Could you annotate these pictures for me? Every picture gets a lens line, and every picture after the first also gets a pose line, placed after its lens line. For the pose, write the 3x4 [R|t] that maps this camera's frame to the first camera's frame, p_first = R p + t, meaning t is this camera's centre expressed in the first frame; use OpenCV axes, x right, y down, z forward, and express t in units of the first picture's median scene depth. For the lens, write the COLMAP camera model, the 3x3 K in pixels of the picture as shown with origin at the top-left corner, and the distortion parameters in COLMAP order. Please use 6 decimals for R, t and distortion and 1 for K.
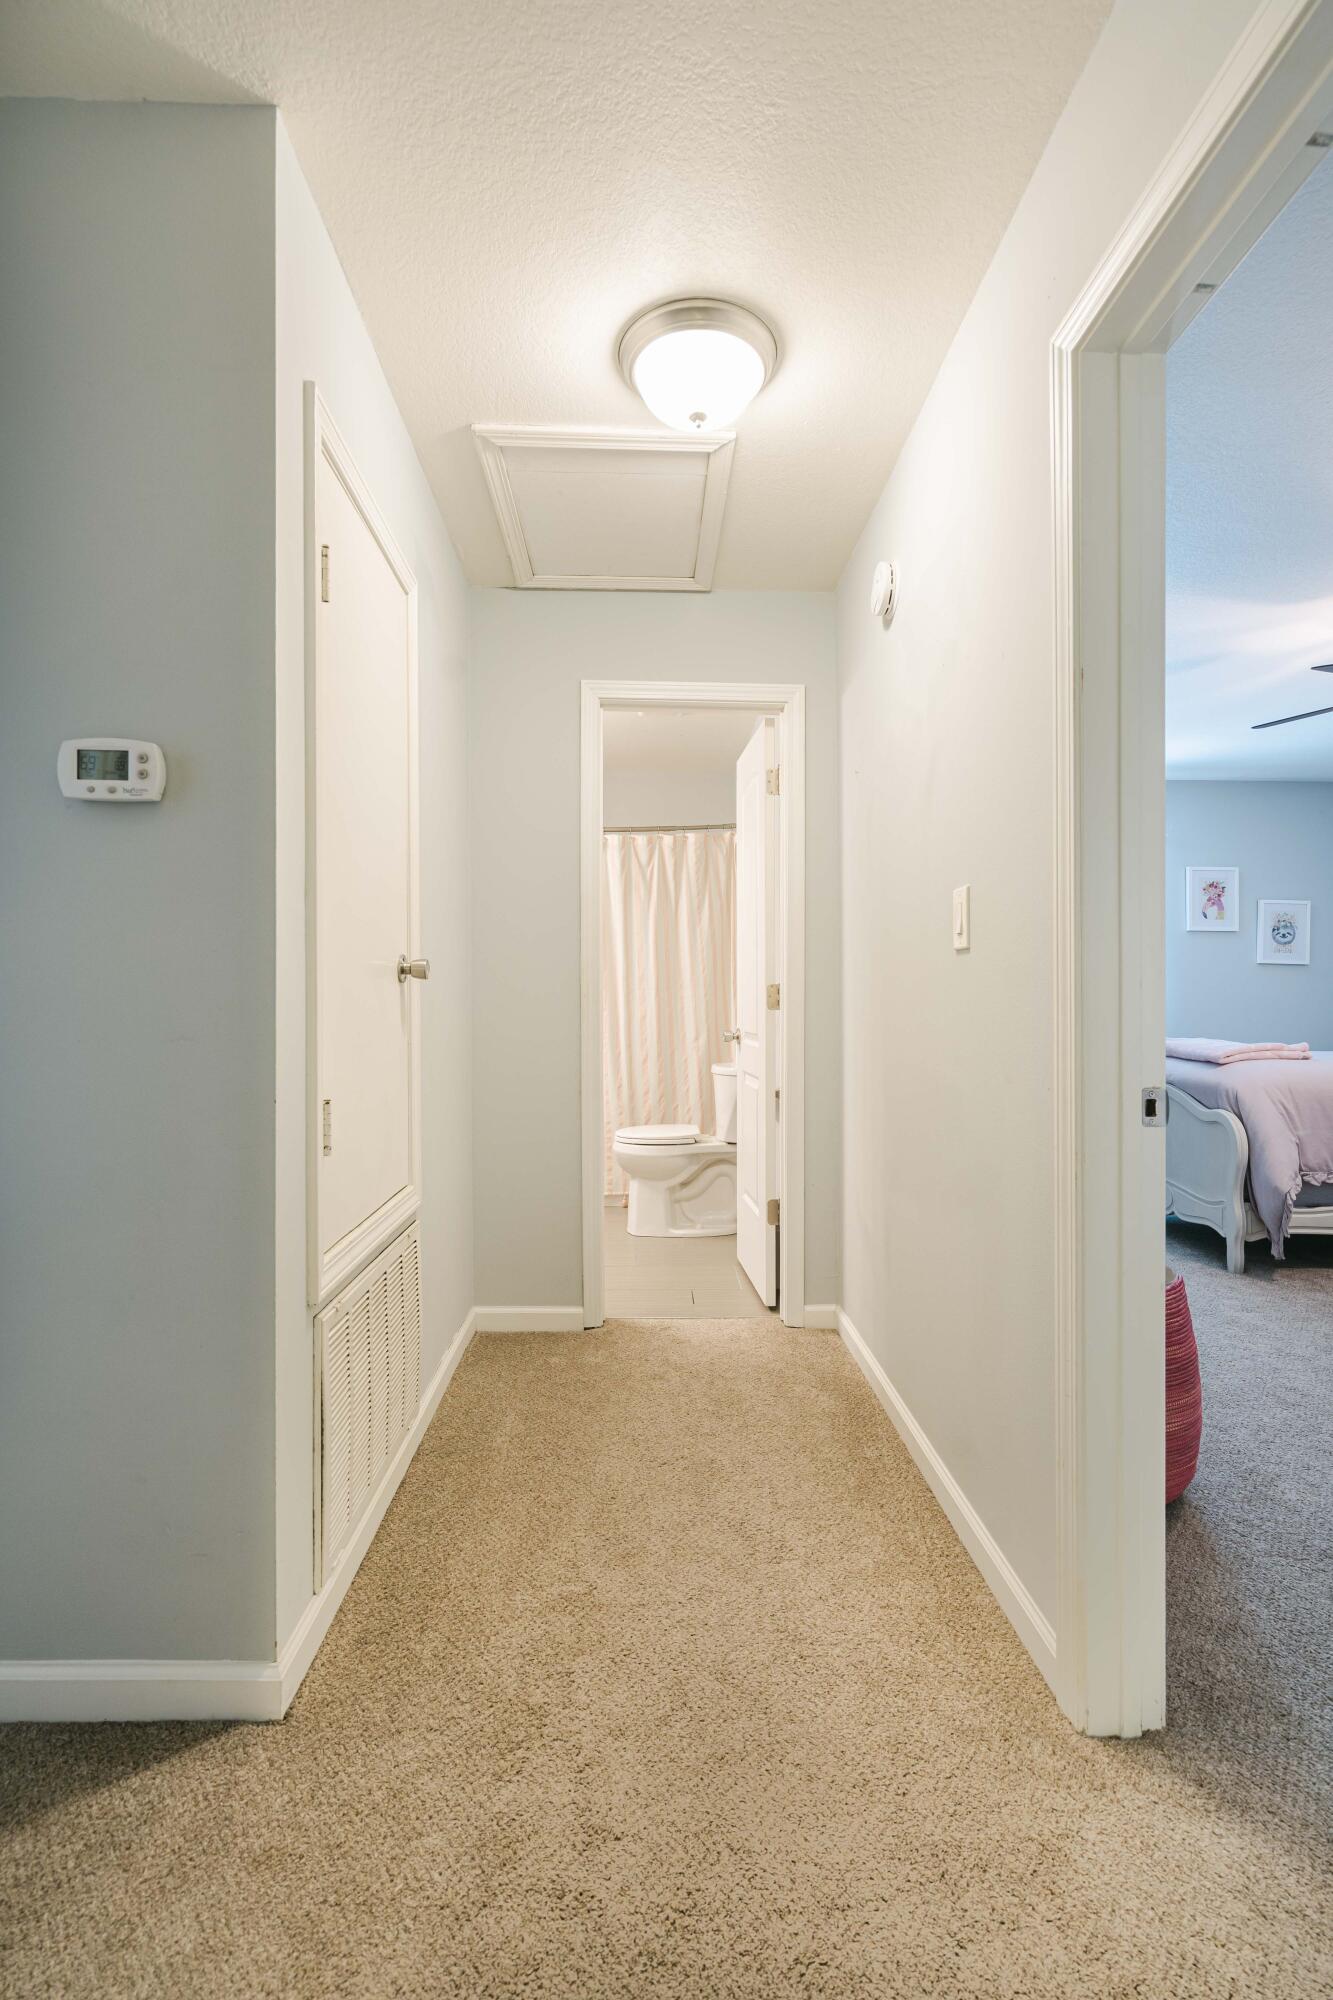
lens RADIAL K [[916.5, 0, 700.4], [0, 916.5, 980.6], [0, 0, 1]] dist [-0.003090, -0.000386]
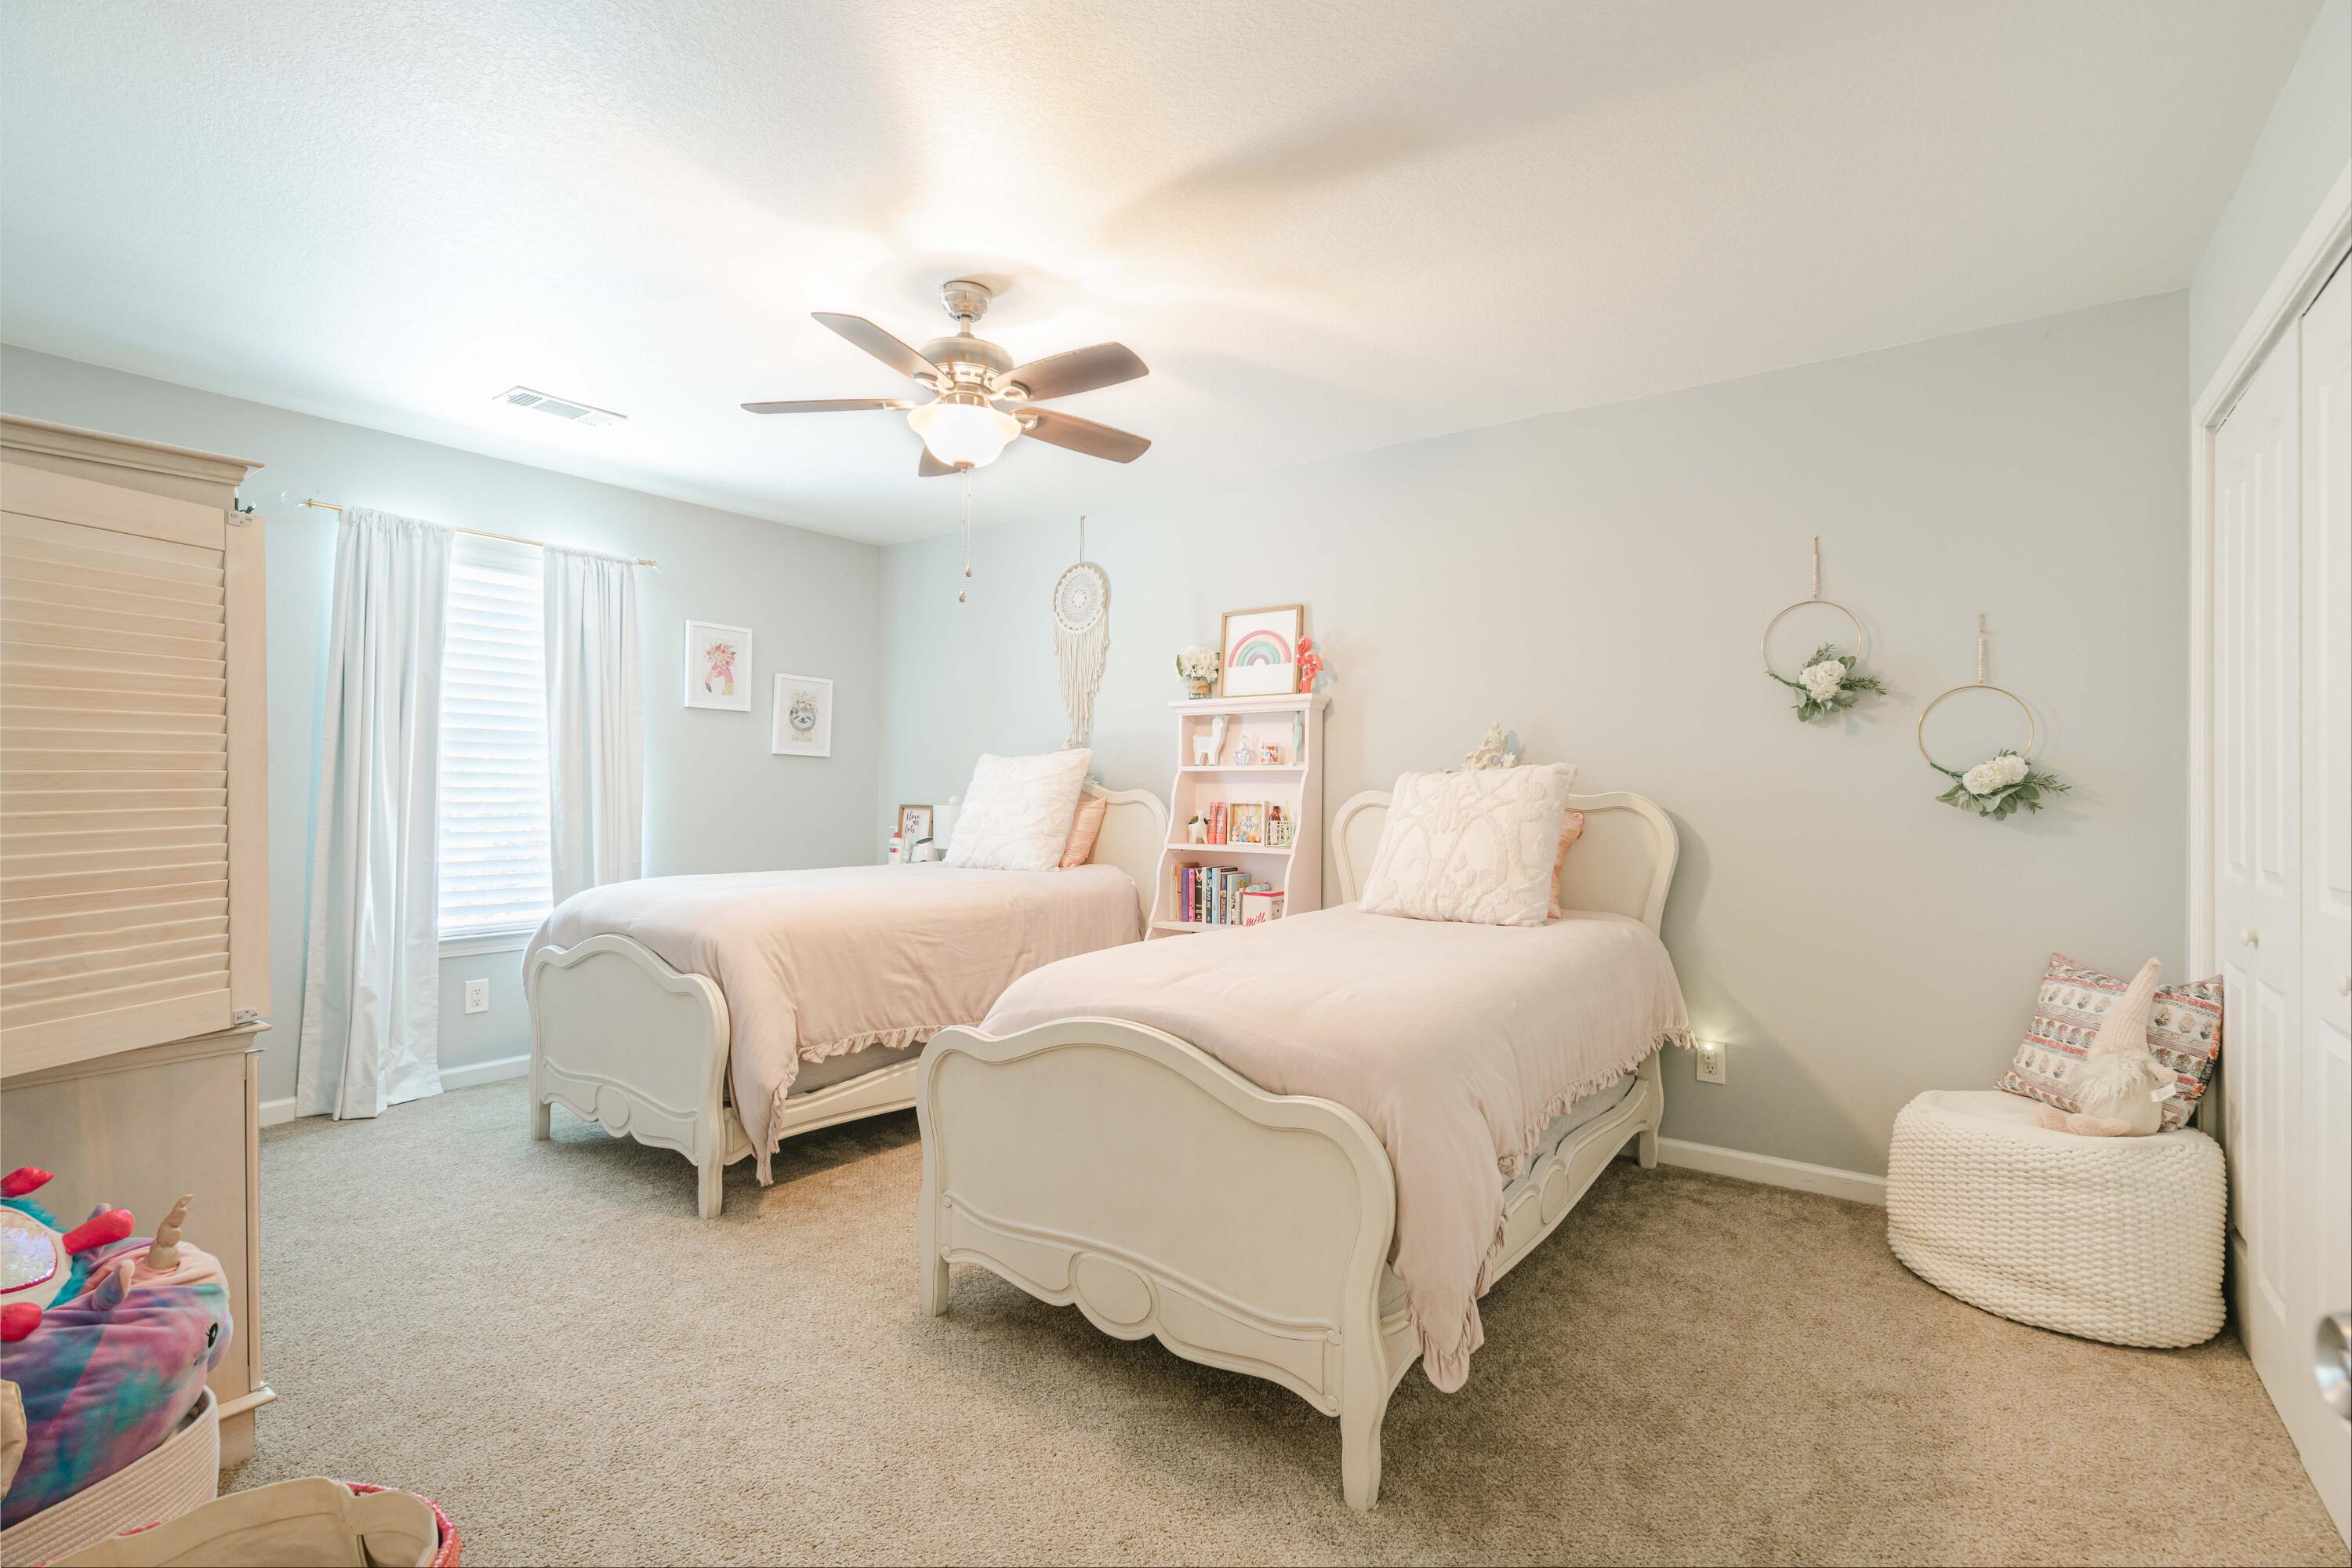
lens RADIAL K [[1077.8, 0, 1180.7], [0, 1077.8, 772.9], [0, 0, 1]] dist [-0.003090, -0.000386]
pose [[0.630713, 0.014570, 0.775880, 0.182195], [-0.019558, 0.999805, -0.002877, -0.010648], [-0.775770, -0.013360, 0.630874, 0.232298]]
